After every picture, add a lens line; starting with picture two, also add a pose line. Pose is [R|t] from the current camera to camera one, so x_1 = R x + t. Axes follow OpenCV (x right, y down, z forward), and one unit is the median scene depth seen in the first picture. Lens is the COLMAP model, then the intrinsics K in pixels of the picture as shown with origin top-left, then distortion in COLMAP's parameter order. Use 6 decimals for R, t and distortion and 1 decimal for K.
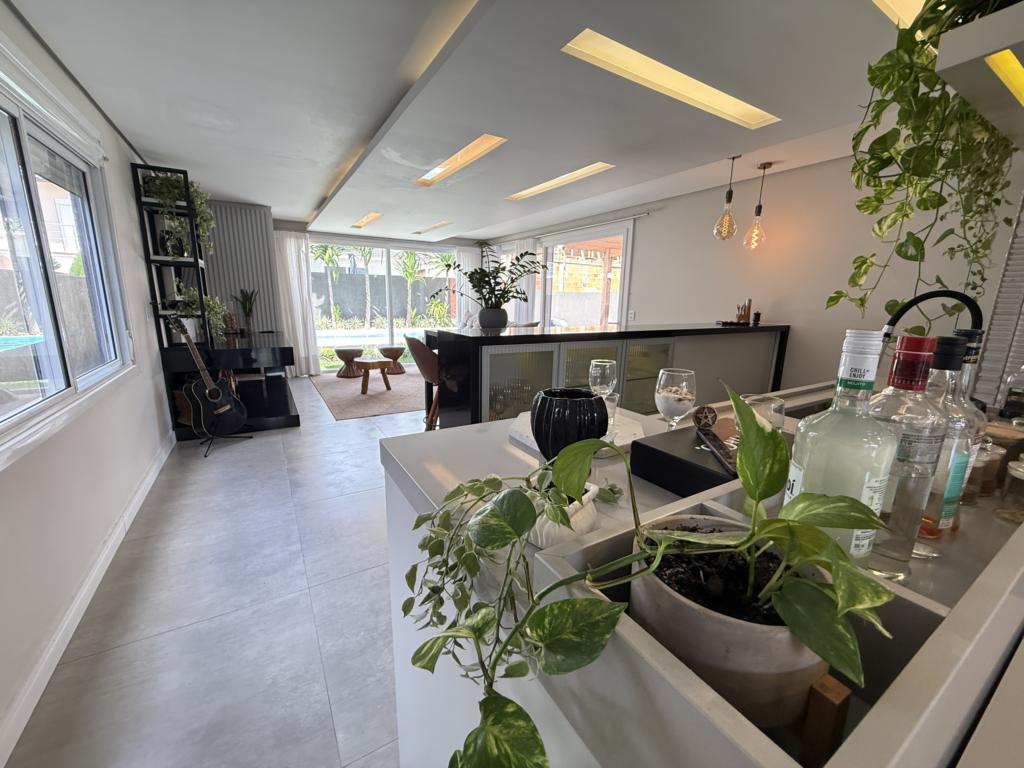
lens RADIAL K [[408.2, 0, 511.2], [0, 408.2, 386.4], [0, 0, 1]] dist [0.002283, -0.000380]
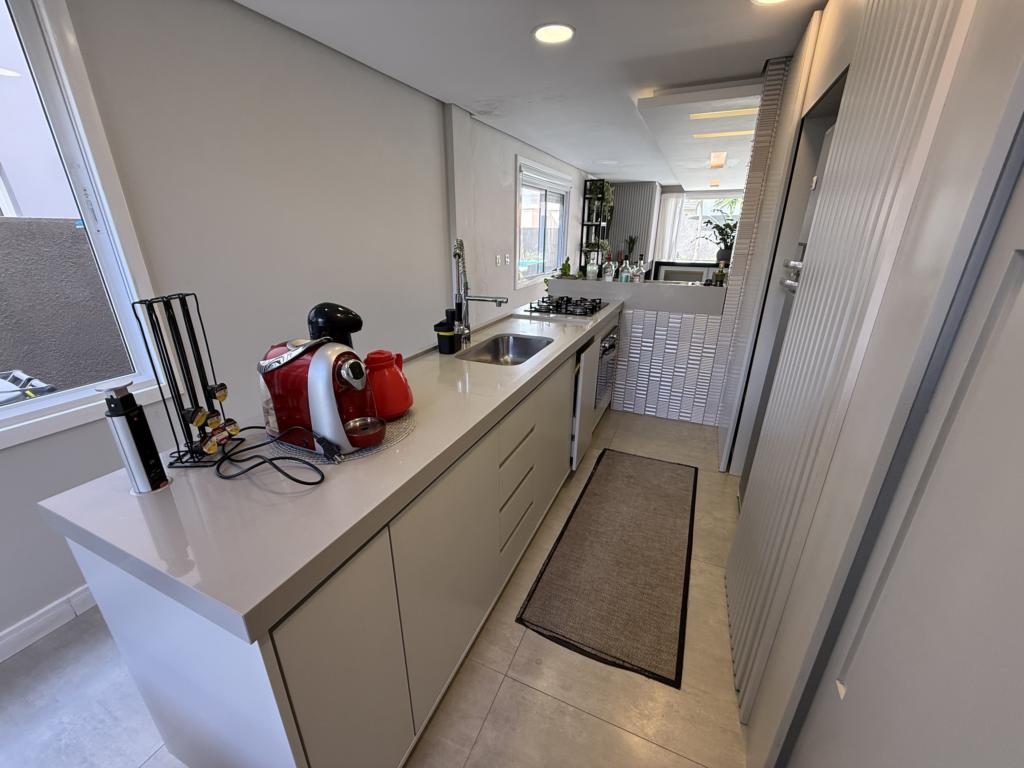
lens RADIAL K [[408.2, 0, 511.2], [0, 408.2, 386.4], [0, 0, 1]] dist [0.002283, -0.000380]
pose [[0.569783, 0.276722, -0.773804, 0.437918], [-0.164962, 0.960949, 0.222179, 0.055086], [0.805068, 0.001055, 0.593182, -0.318226]]
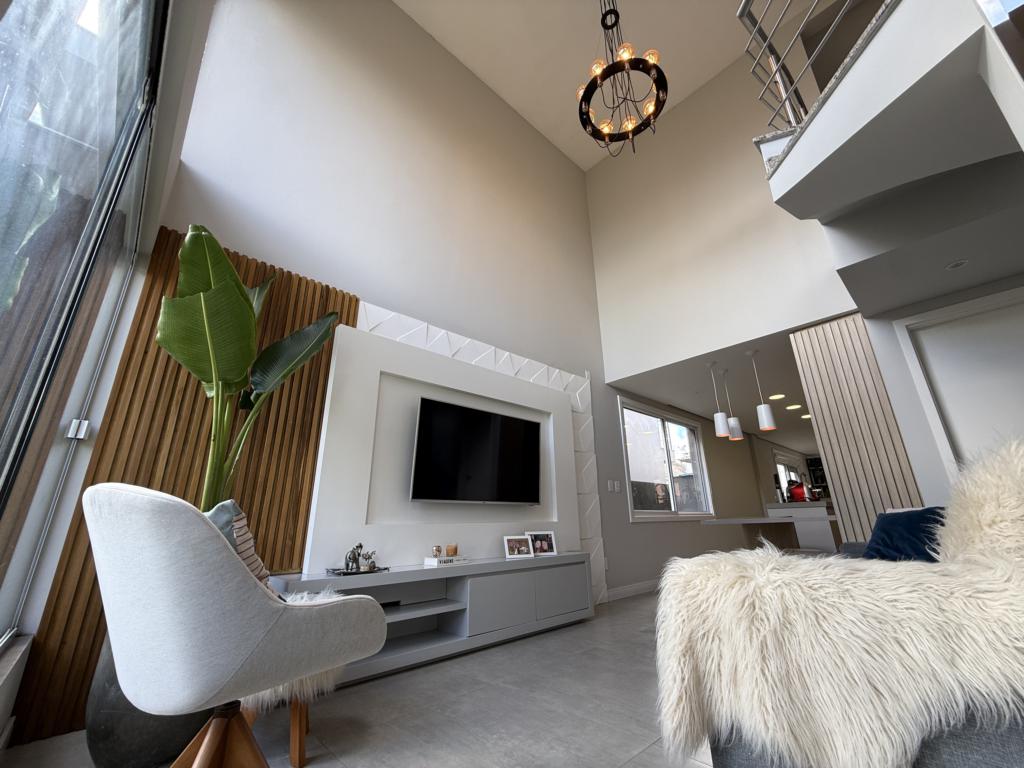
lens RADIAL K [[408.2, 0, 511.2], [0, 408.2, 386.4], [0, 0, 1]] dist [0.002283, -0.000380]
pose [[0.207077, -0.333471, -0.919737, 0.991779], [-0.182925, 0.910337, -0.371248, 0.328574], [0.961071, 0.245120, 0.127510, -1.018067]]
